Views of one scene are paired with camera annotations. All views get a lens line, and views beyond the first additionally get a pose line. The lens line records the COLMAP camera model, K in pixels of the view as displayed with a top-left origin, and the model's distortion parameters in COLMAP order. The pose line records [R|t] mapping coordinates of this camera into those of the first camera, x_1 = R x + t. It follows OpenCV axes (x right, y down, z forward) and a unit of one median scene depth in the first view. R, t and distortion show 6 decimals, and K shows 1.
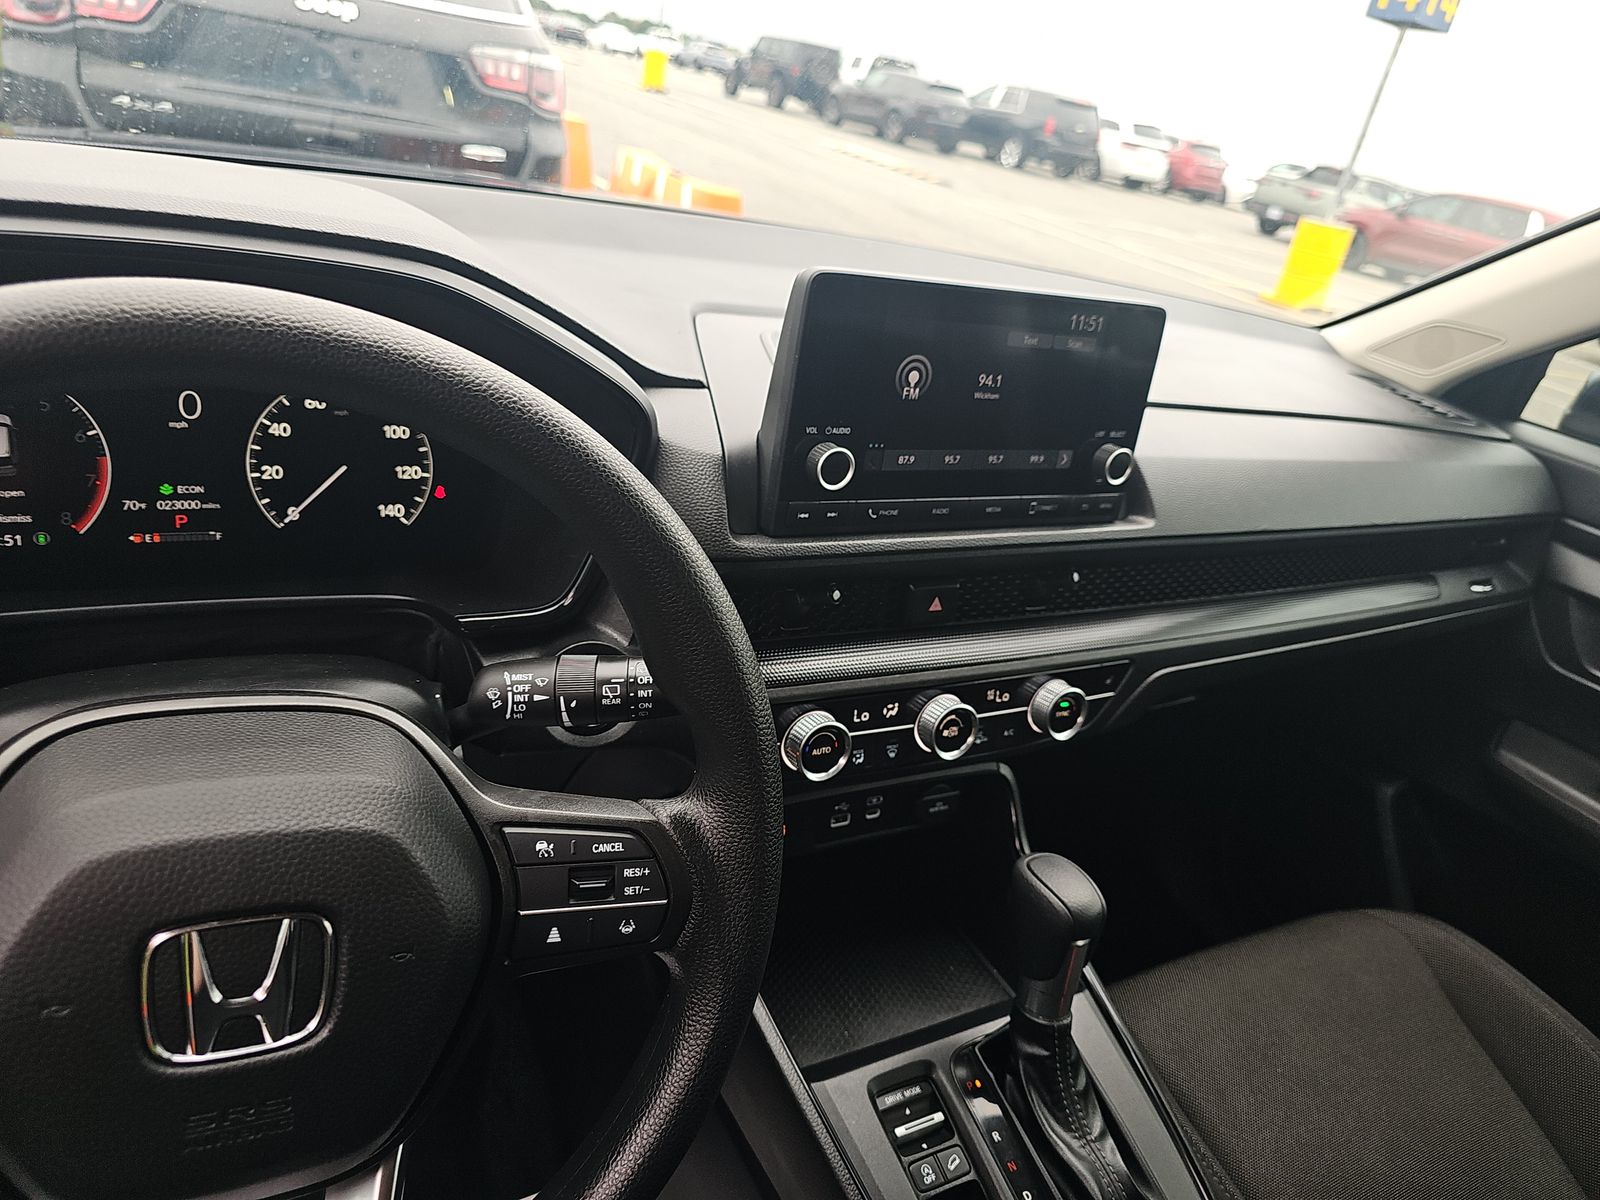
lens RADIAL K [[1066.4, 0, 787.0], [0, 1066.4, 581.7], [0, 0, 1]] dist [0.042172, -0.059382]
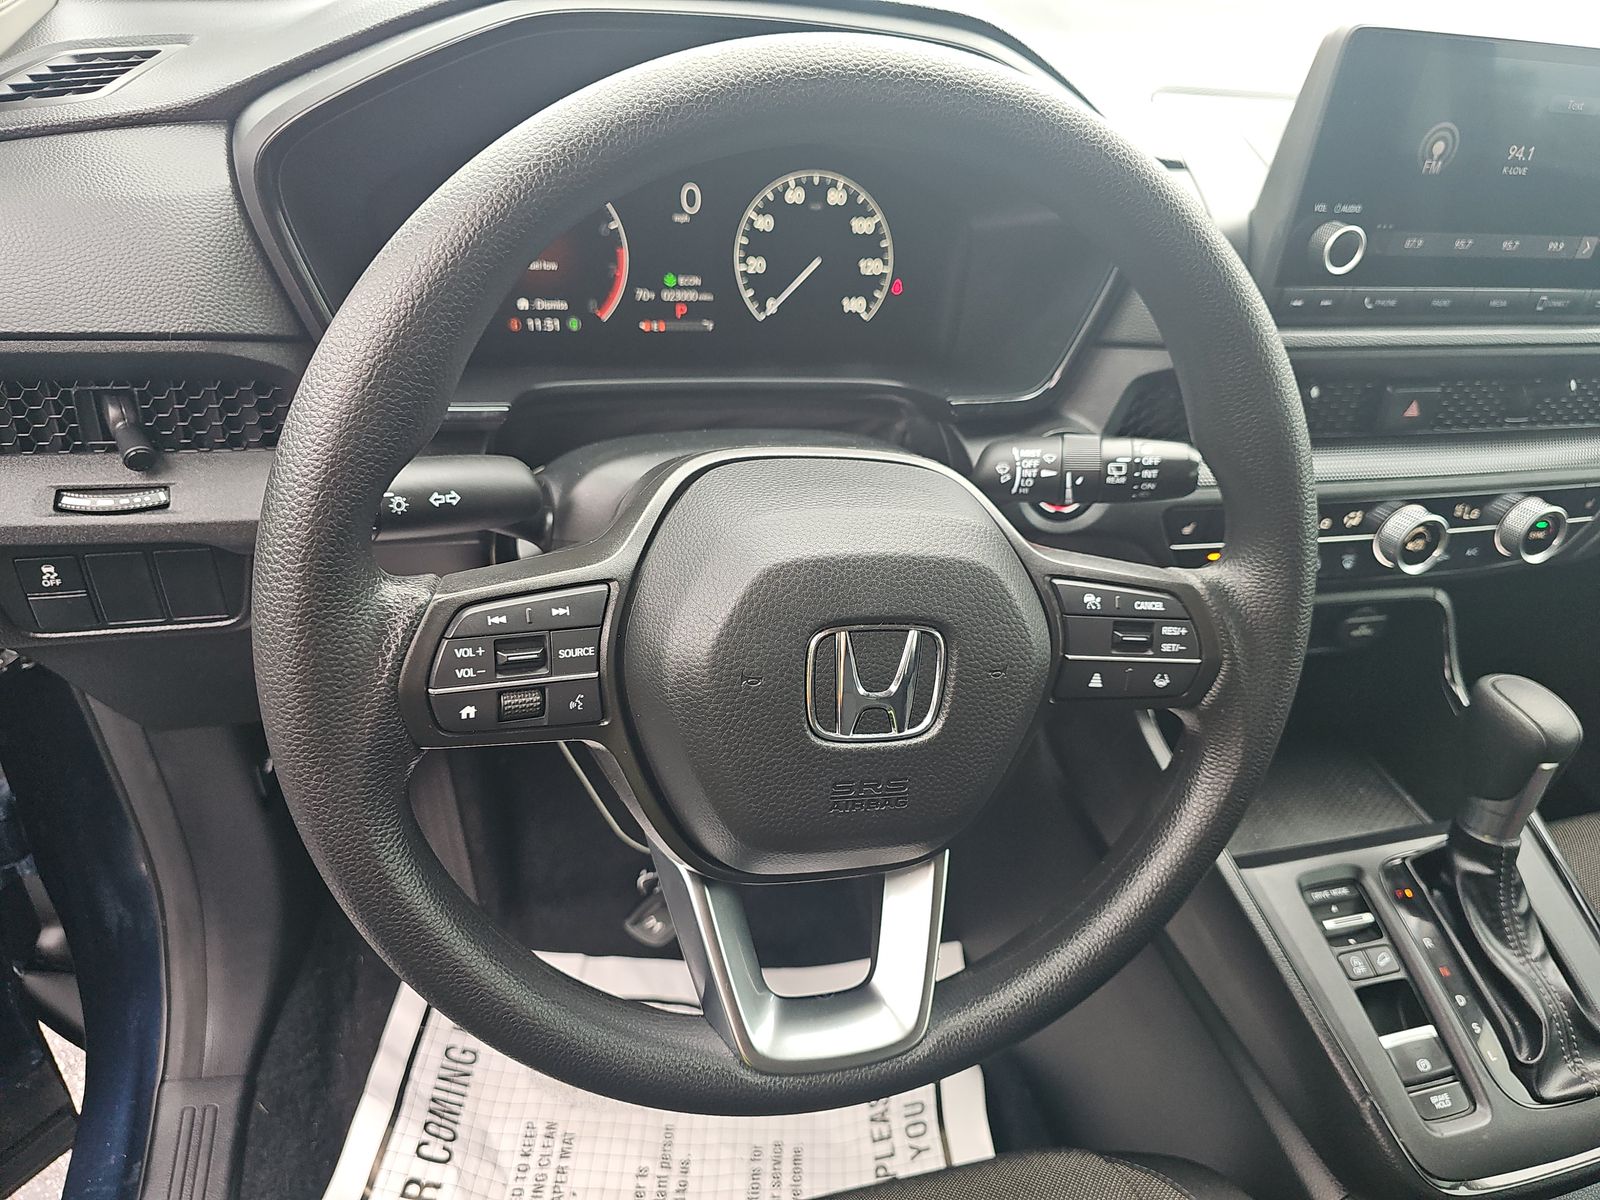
lens RADIAL K [[1071.7, 0, 800.0], [0, 1071.7, 600.0], [0, 0, 1]] dist [0.047122, -0.059848]
pose [[0.971571, 0.062360, -0.228388, -0.172708], [-0.025760, 0.986804, 0.159856, 0.054470], [0.235343, -0.149428, 0.960357, -0.066875]]
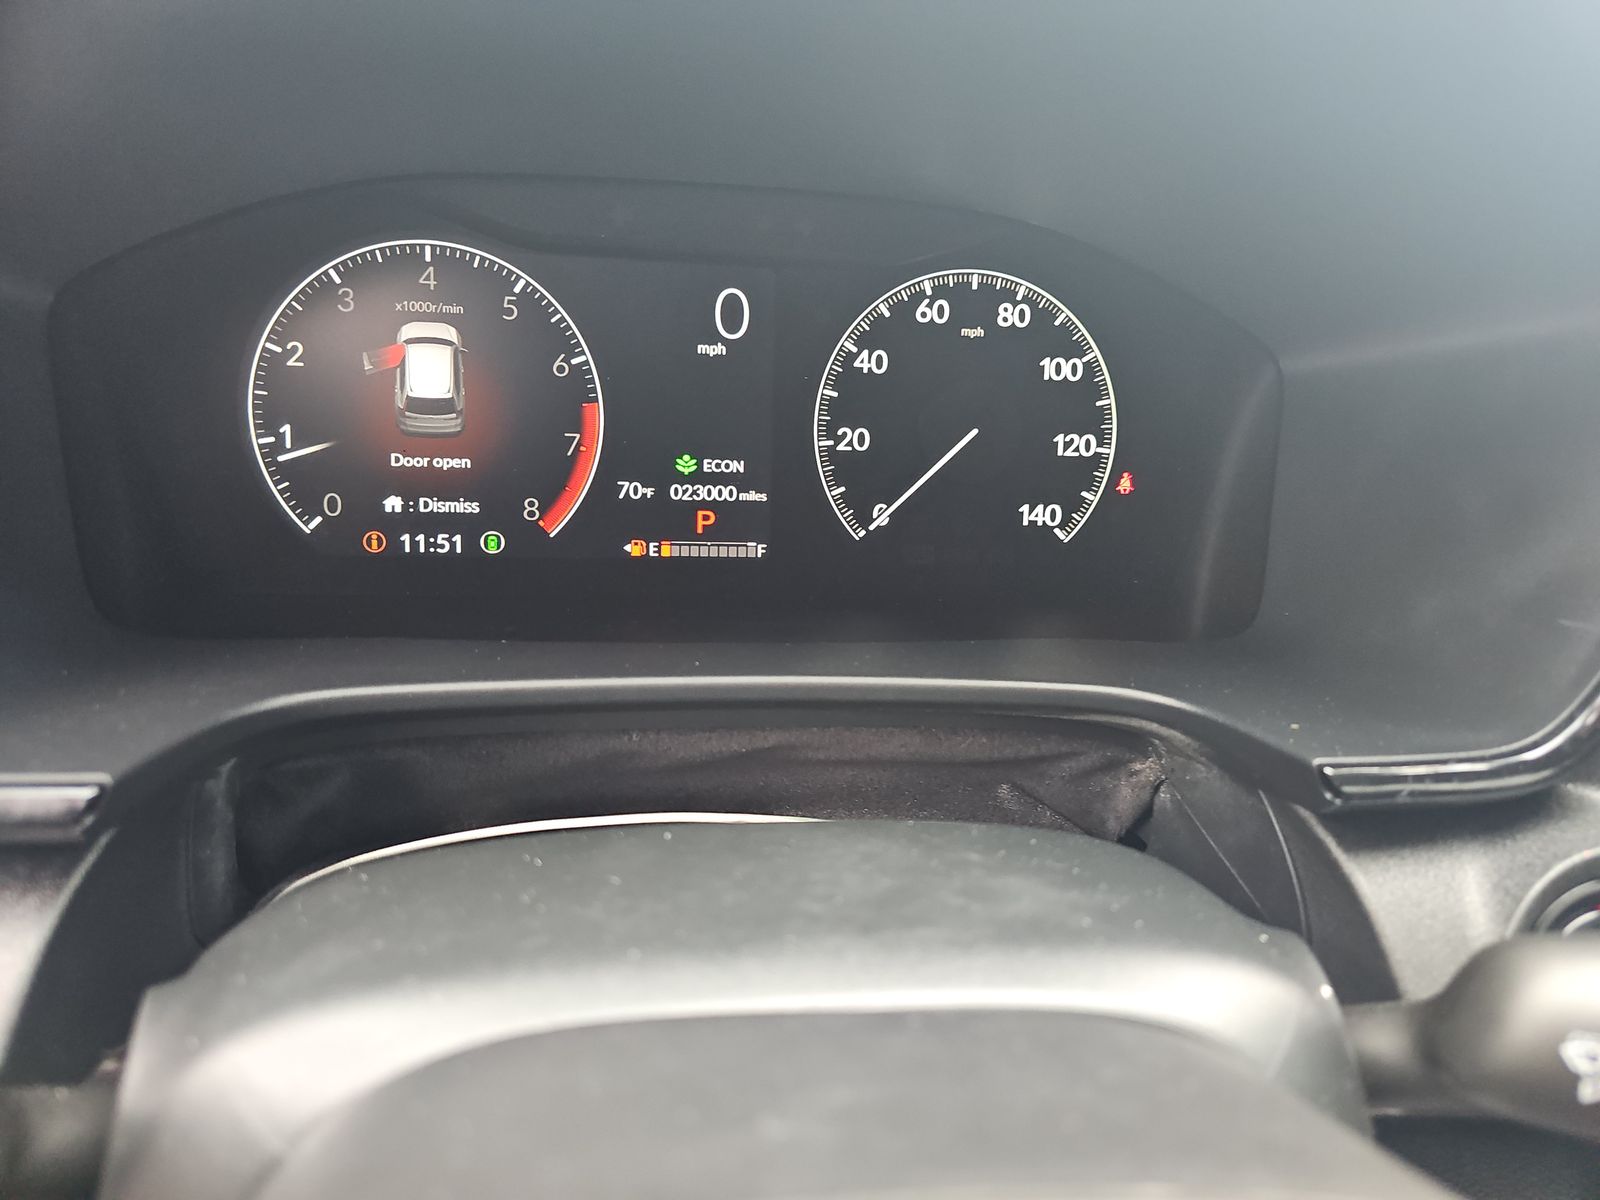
lens RADIAL K [[1071.7, 0, 800.0], [0, 1071.7, 600.0], [0, 0, 1]] dist [0.047122, -0.059848]
pose [[0.935447, 0.050181, -0.349888, -0.307980], [-0.056123, 0.998400, -0.006857, -0.013345], [0.348984, 0.026051, 0.936767, 0.473922]]
